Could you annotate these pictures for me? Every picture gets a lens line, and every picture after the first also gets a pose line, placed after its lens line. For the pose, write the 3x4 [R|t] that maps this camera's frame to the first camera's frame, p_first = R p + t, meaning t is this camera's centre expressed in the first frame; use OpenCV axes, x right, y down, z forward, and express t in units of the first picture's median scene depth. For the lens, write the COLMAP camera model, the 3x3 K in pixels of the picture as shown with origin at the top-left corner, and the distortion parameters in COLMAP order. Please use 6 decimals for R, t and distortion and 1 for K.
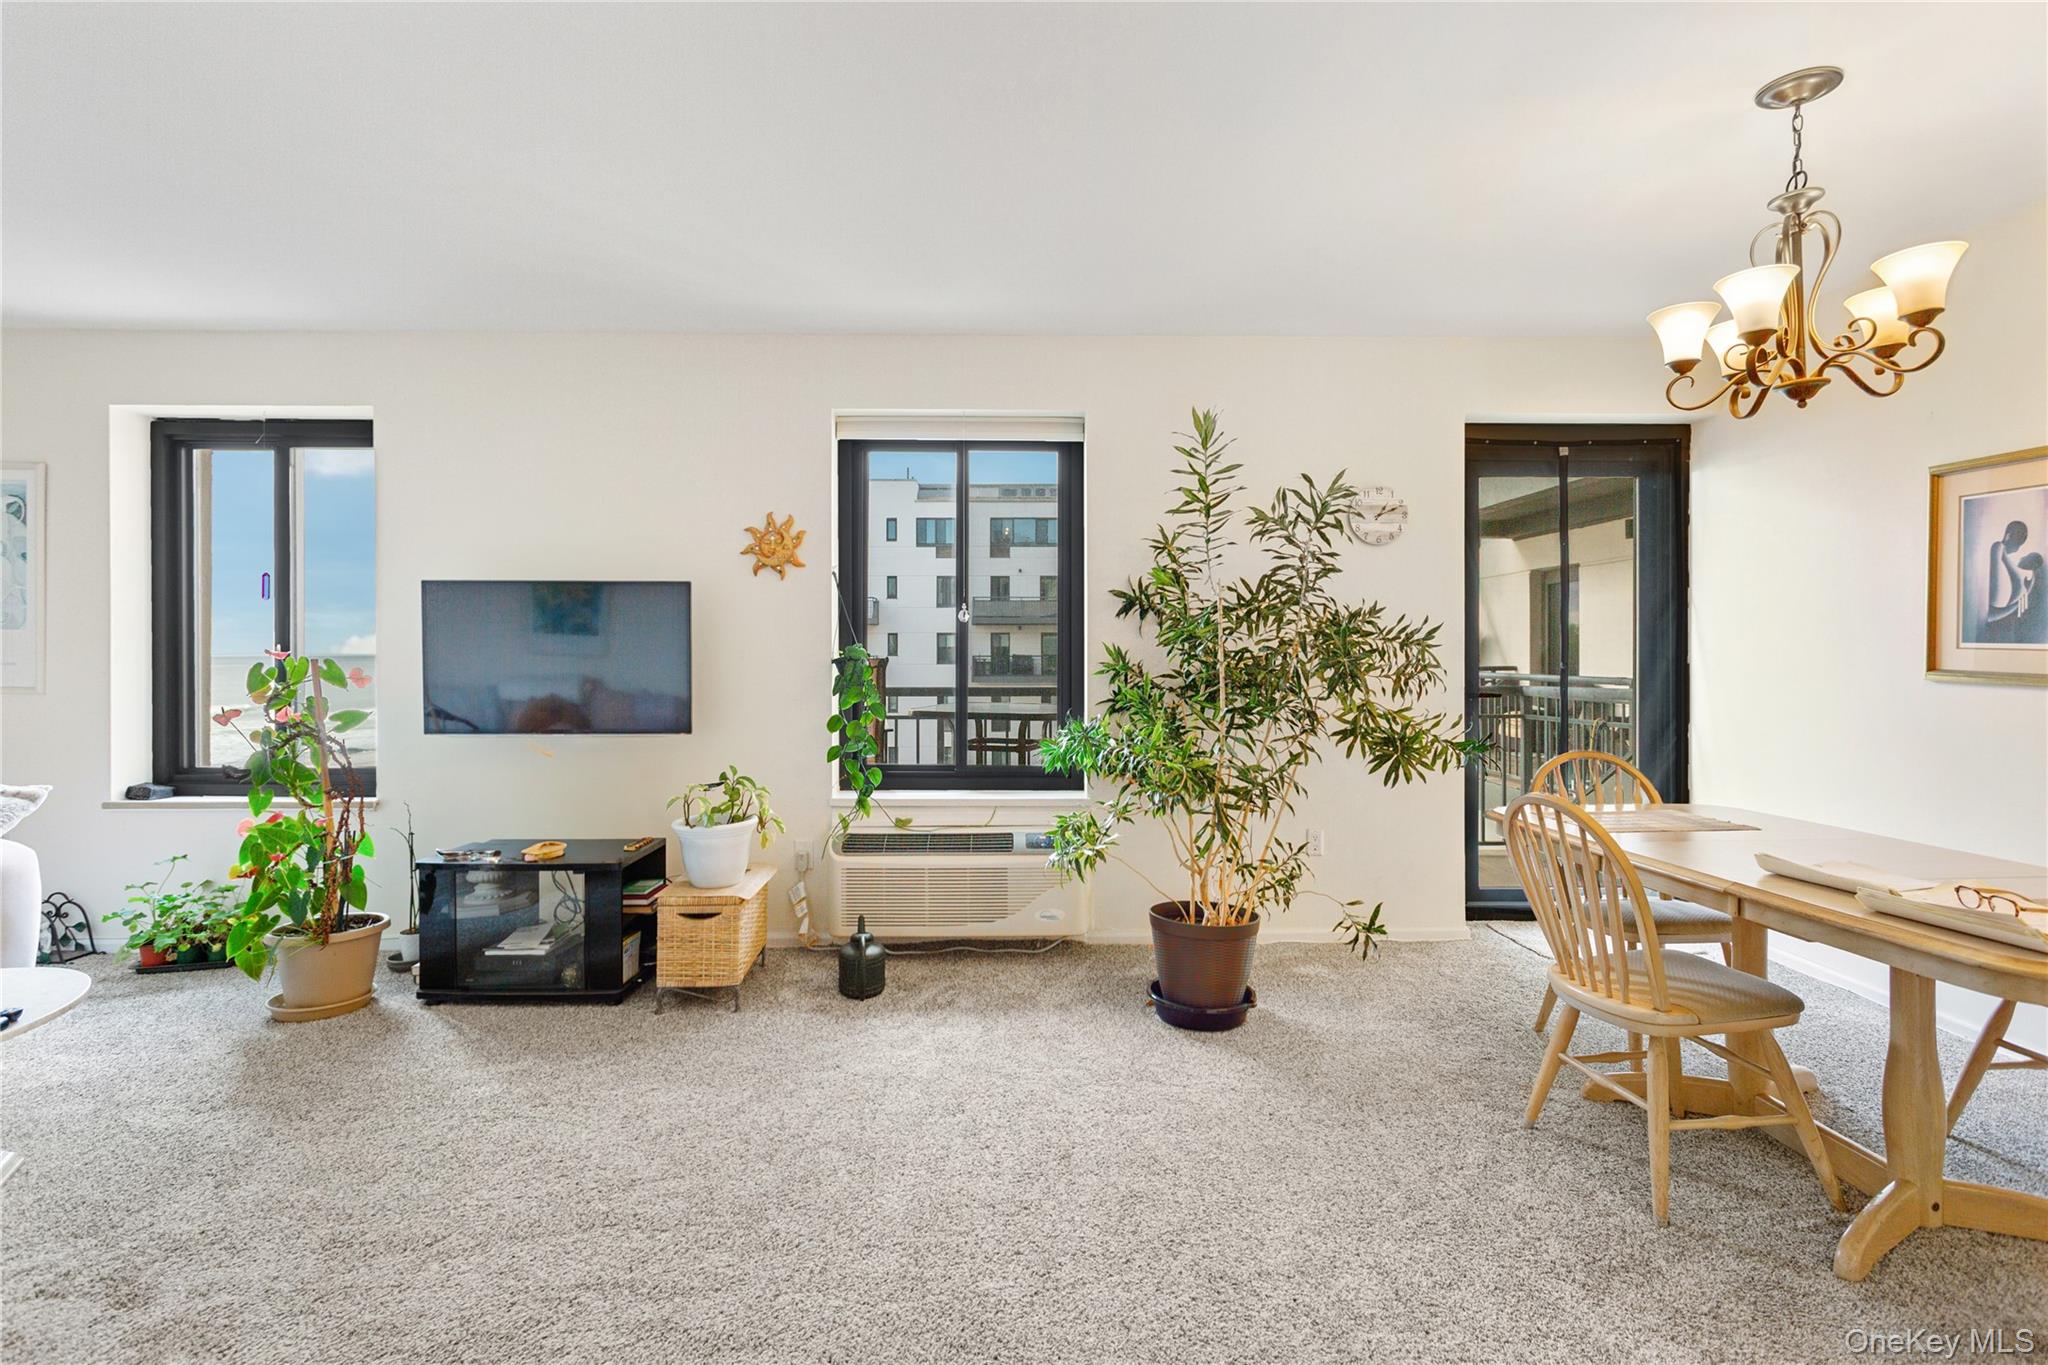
lens RADIAL K [[983.0, 0, 1032.6], [0, 983.0, 646.2], [0, 0, 1]] dist [-0.004429, 0.002062]
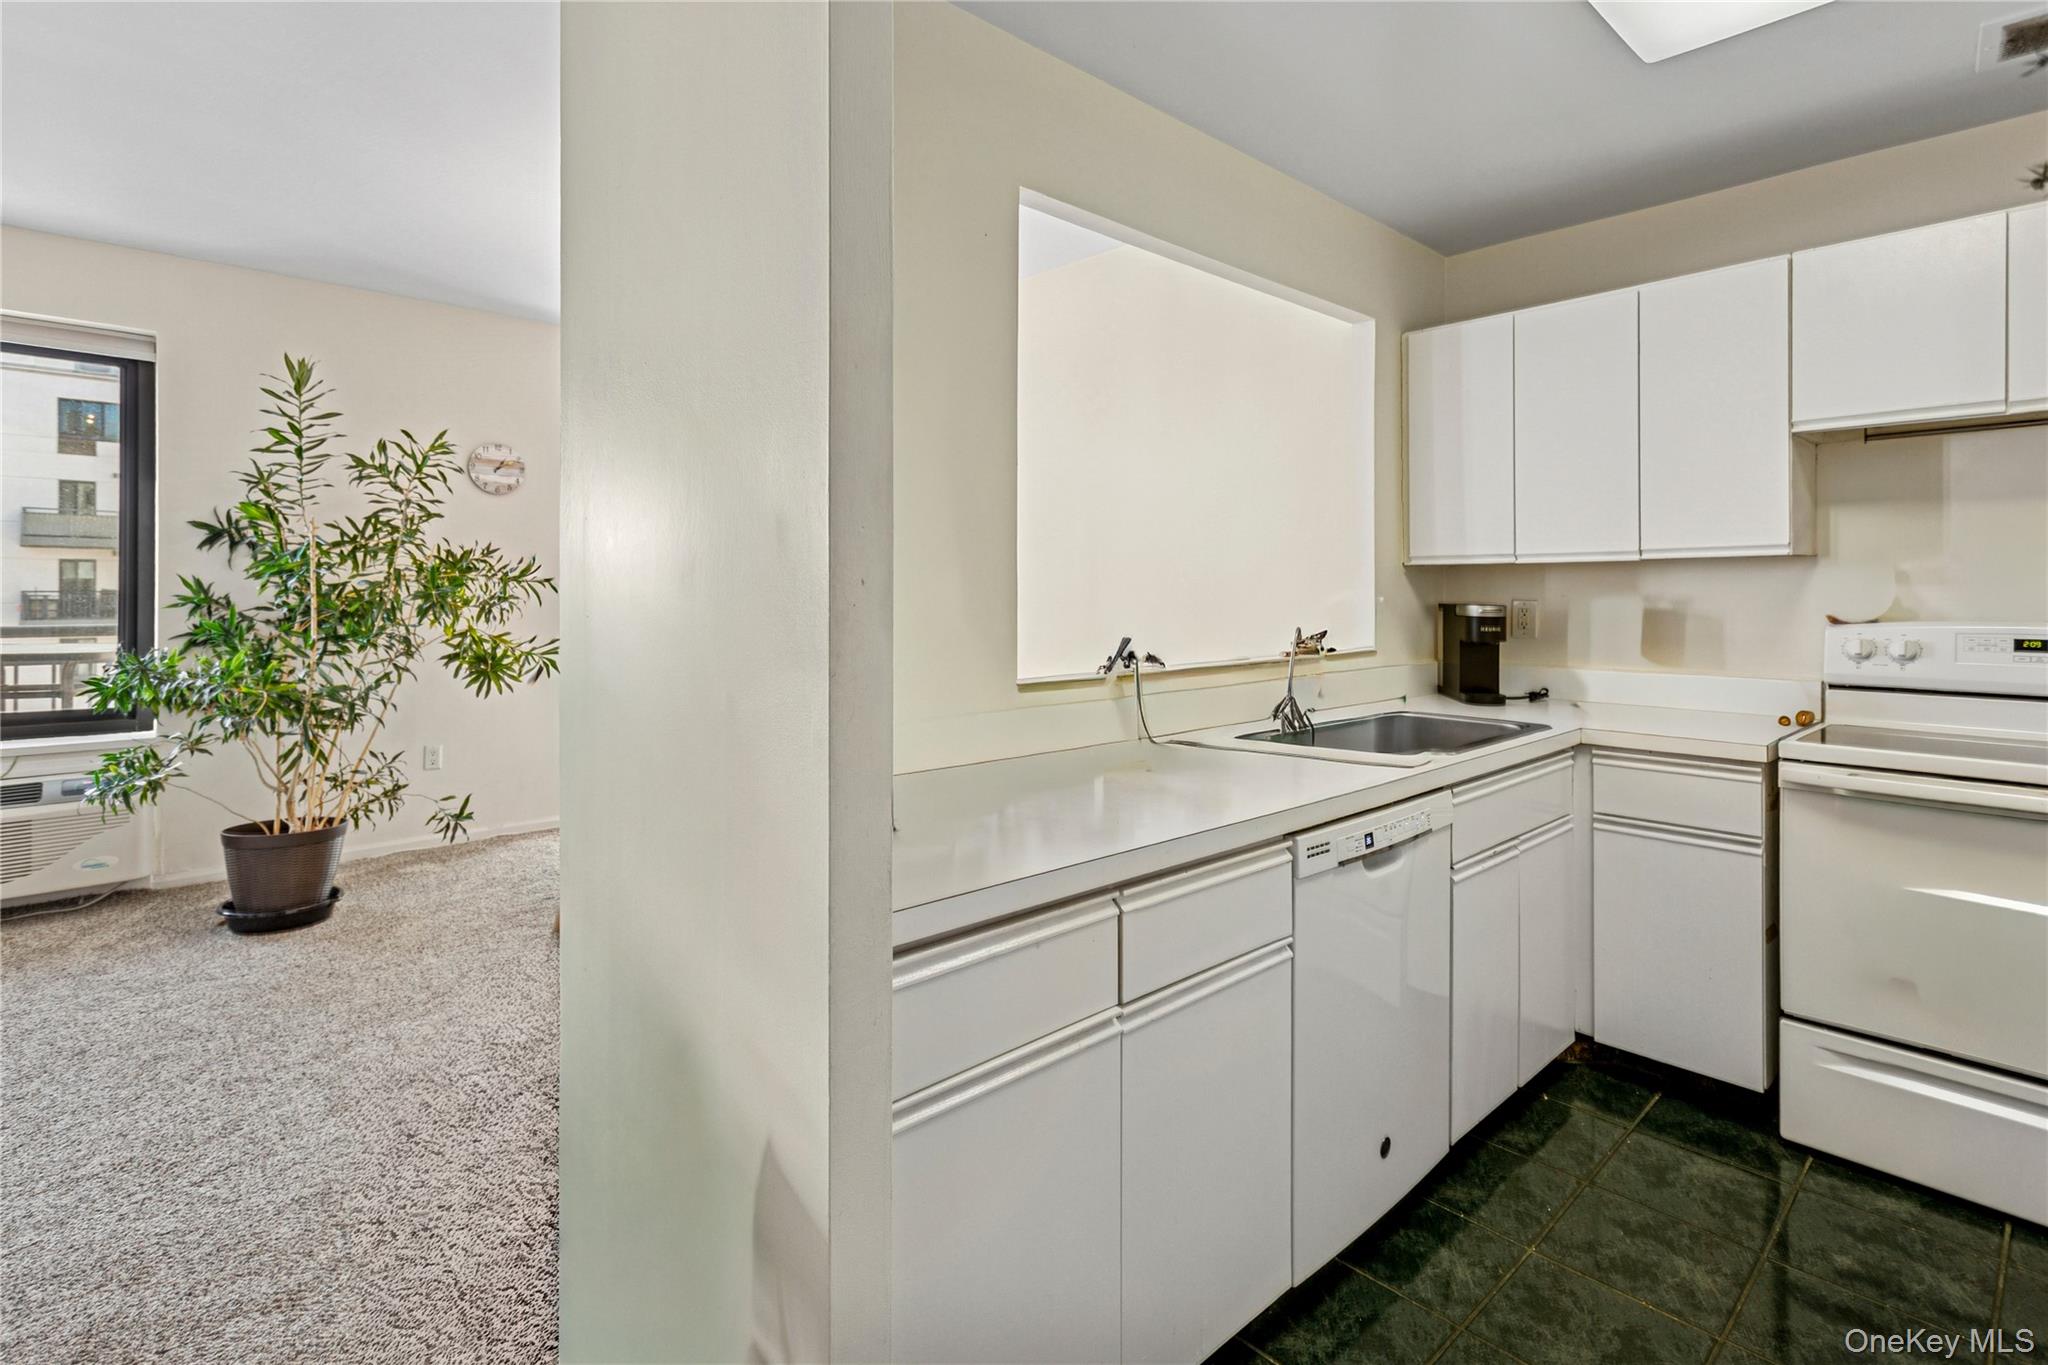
lens RADIAL K [[983.0, 0, 1056.4], [0, 983.0, 587.0], [0, 0, 1]] dist [-0.004429, 0.002062]
pose [[0.732292, 0.008896, 0.680932, 0.055644], [-0.010839, 0.999940, -0.001406, 0.001046], [-0.680904, -0.006351, 0.732345, -0.351730]]
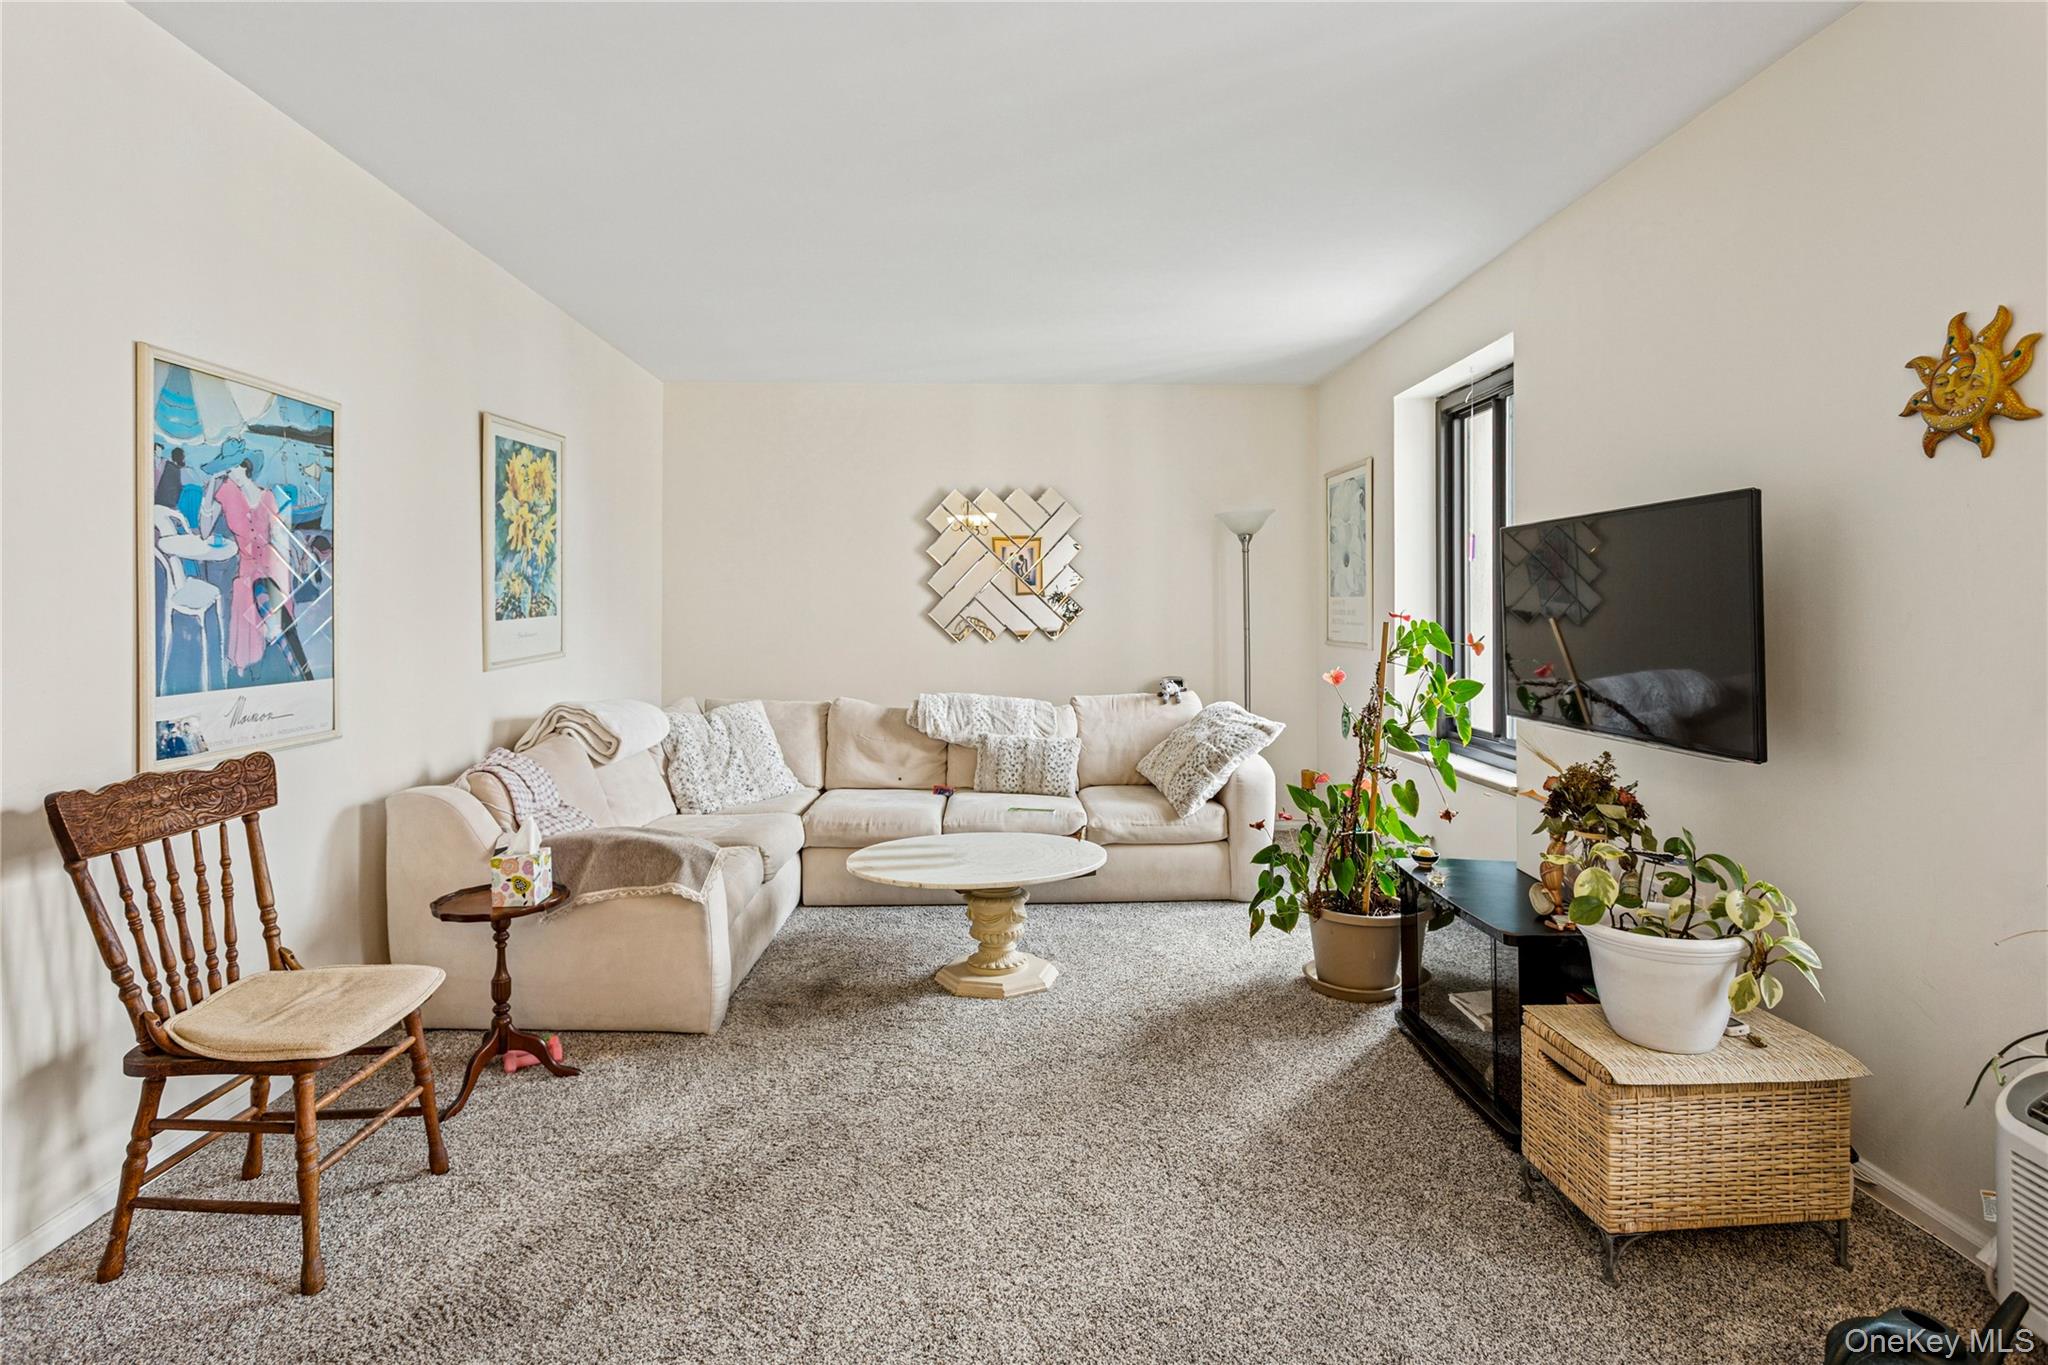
lens RADIAL K [[983.0, 0, 1023.4], [0, 983.0, 616.1], [0, 0, 1]] dist [-0.004429, 0.002062]
pose [[-0.002623, 0.001151, -0.999996, 0.225436], [0.003816, 0.999992, 0.001141, 0.004112], [0.999989, -0.003813, -0.002627, 0.646461]]
